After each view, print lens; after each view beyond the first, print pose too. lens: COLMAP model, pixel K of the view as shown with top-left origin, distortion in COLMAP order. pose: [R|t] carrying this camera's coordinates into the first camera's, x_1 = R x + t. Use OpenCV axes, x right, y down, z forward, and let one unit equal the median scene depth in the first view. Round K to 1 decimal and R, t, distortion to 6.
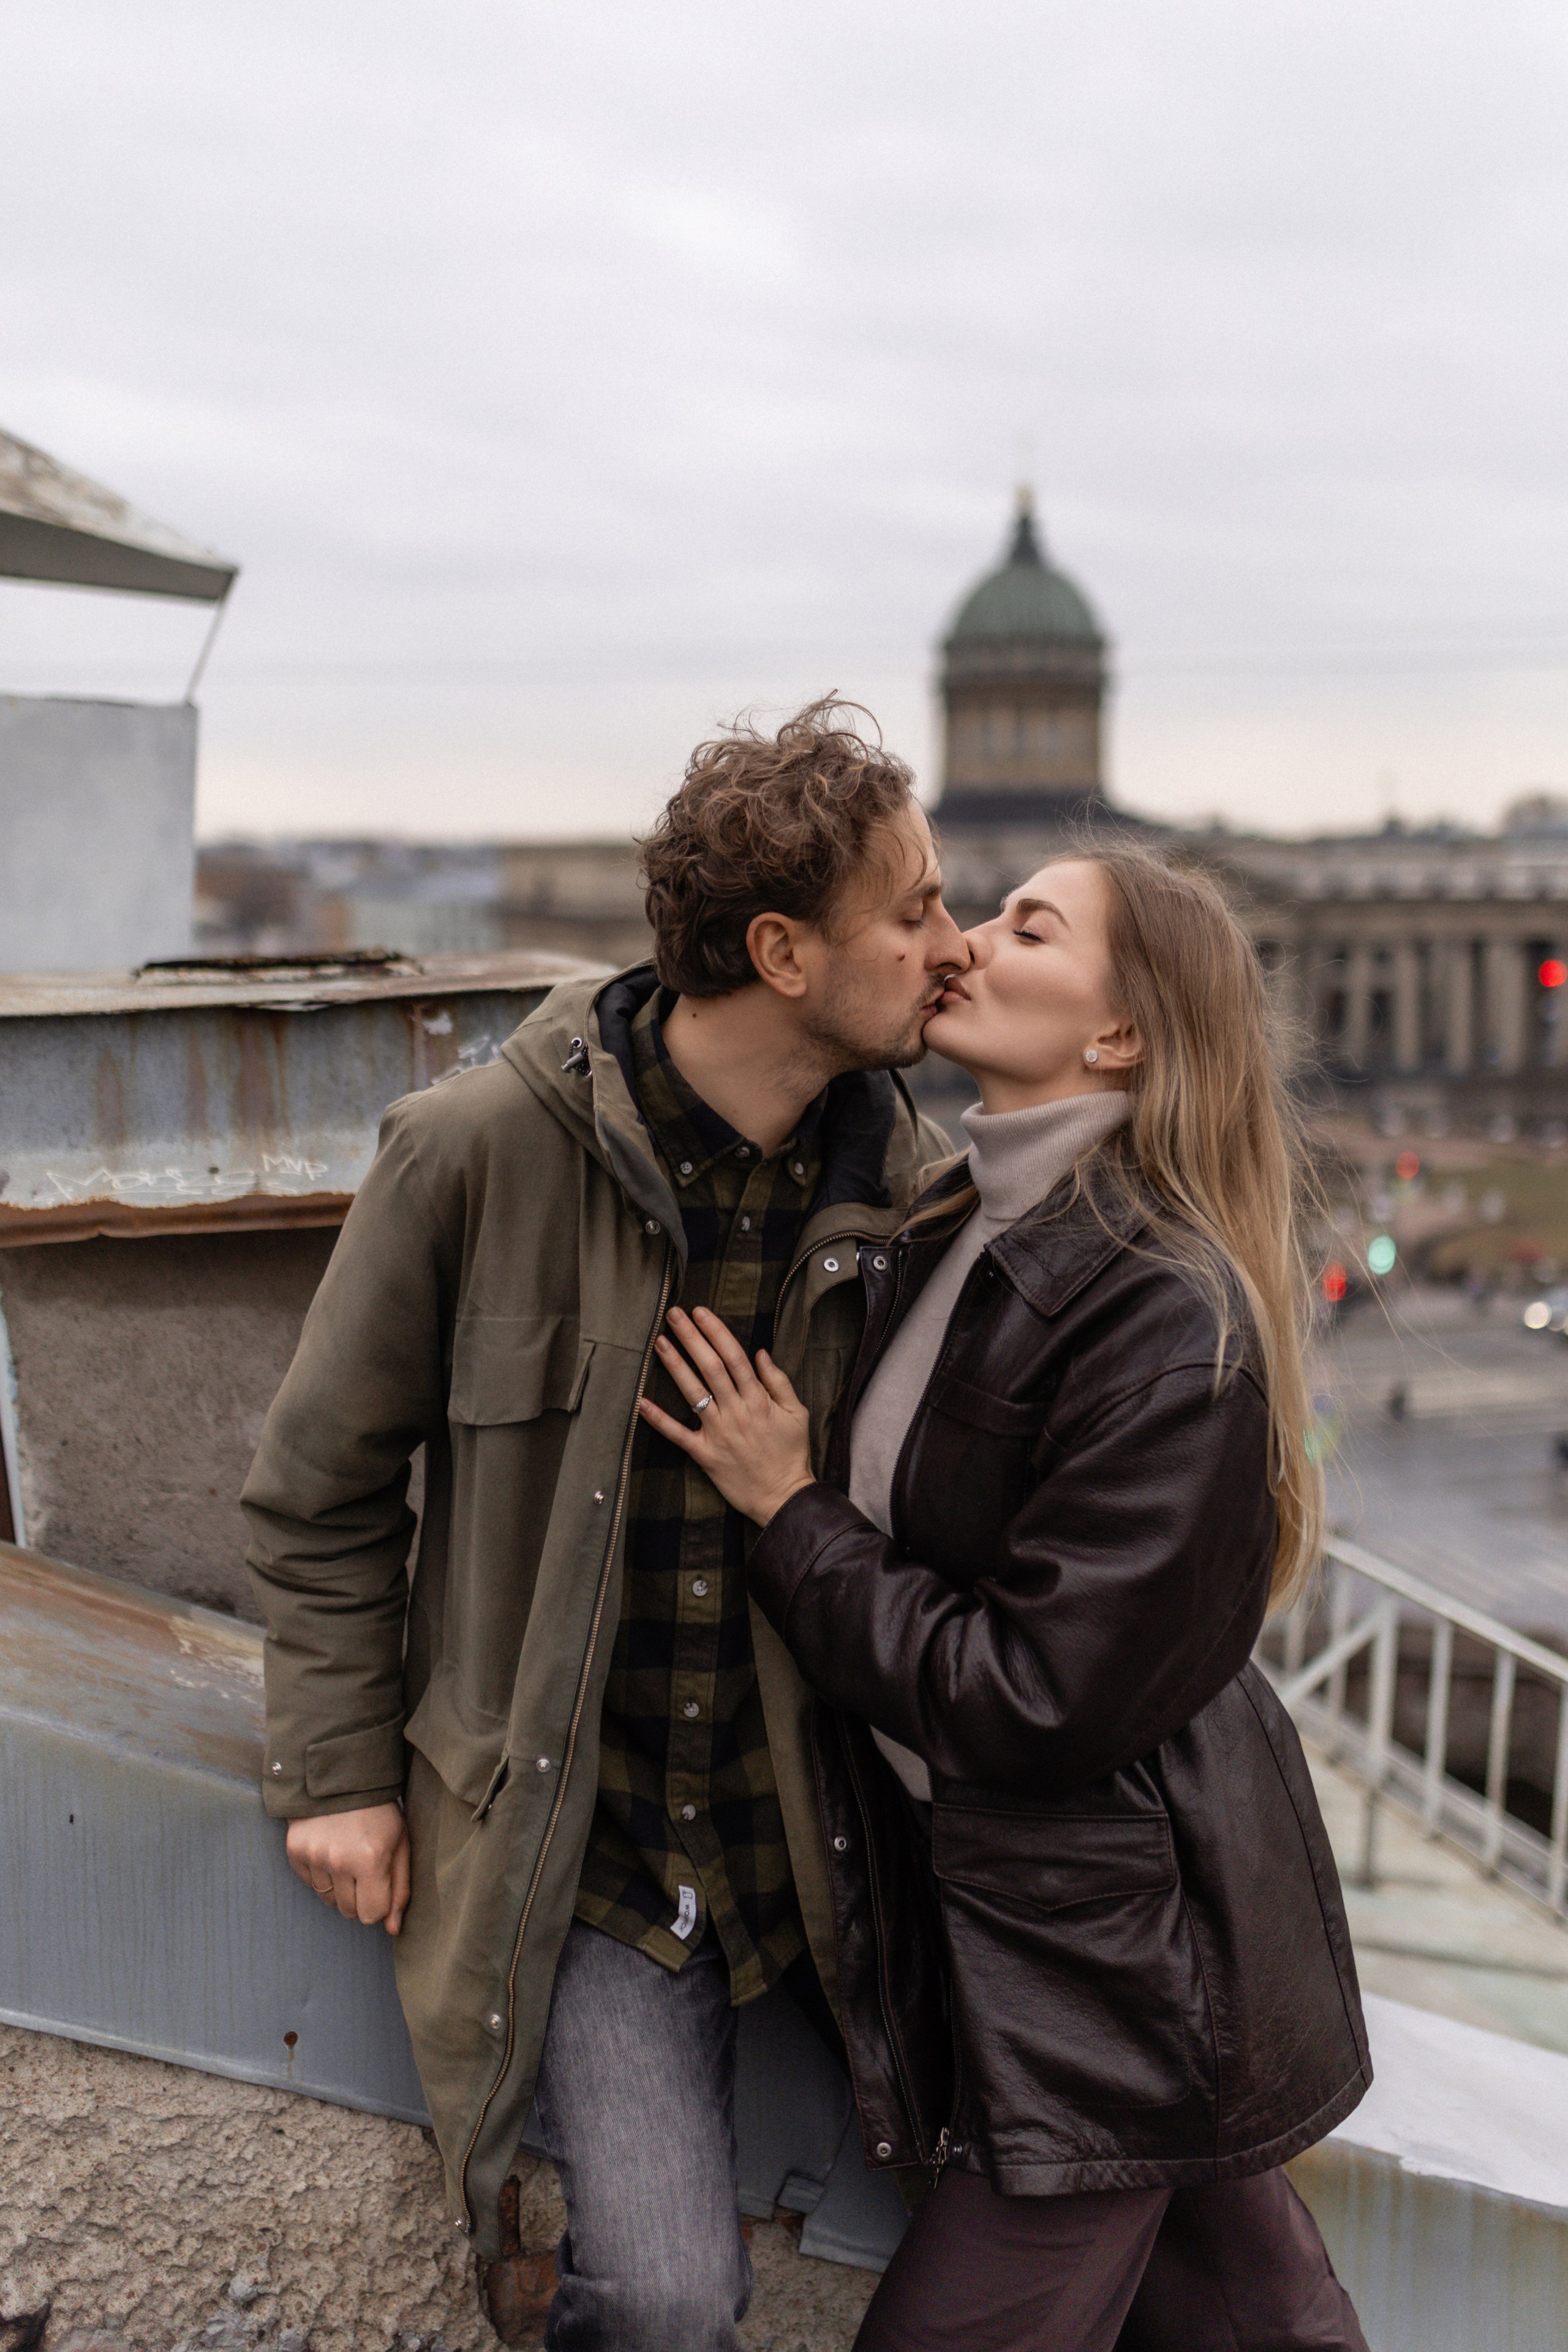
lens RADIAL K [[2187.5, 0, 803.0], [0, 2187.5, 1180.1], [0, 0, 1]] dist [-0.002214, -0.004142]
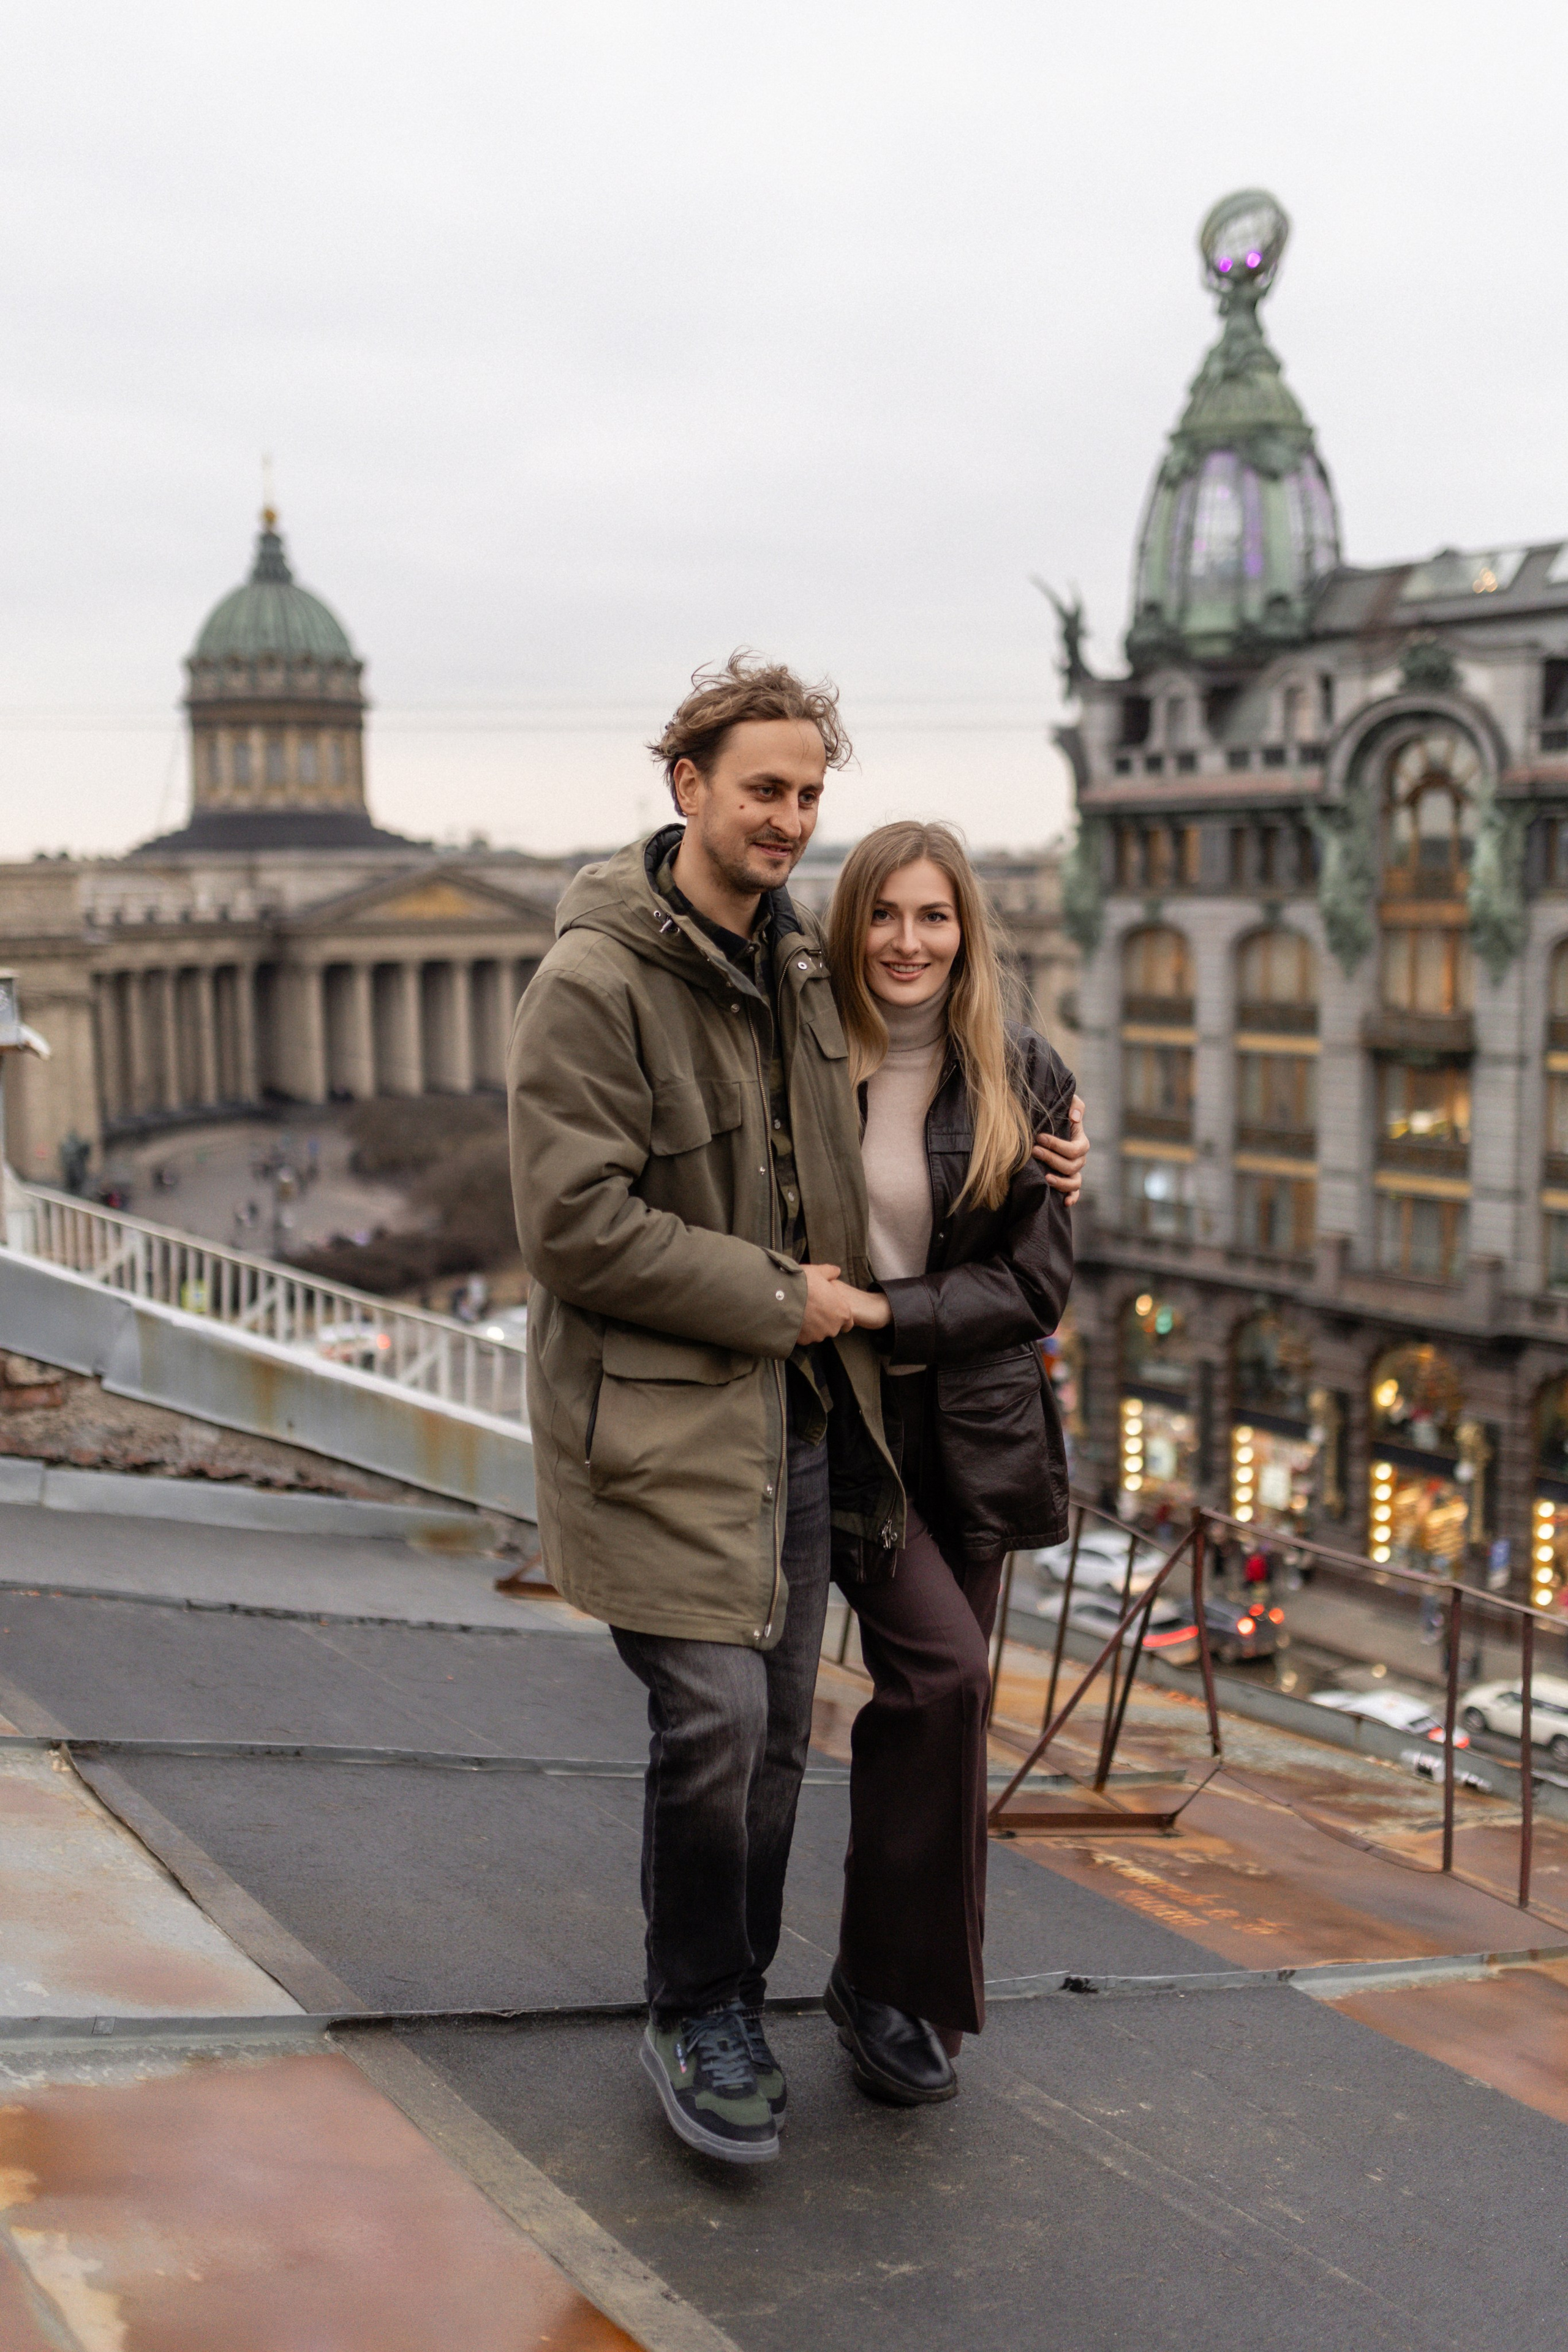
lens RADIAL K [[2340.2, 0, 784.0], [0, 2340.2, 1176.0], [0, 0, 1]] dist [-0.008135, -0.003978]
pose [[0.954961, -0.045233, 0.293264, -0.041123], [0.050246, 0.998691, -0.009581, 0.291214], [-0.292447, 0.023885, 0.955983, -2.584173]]
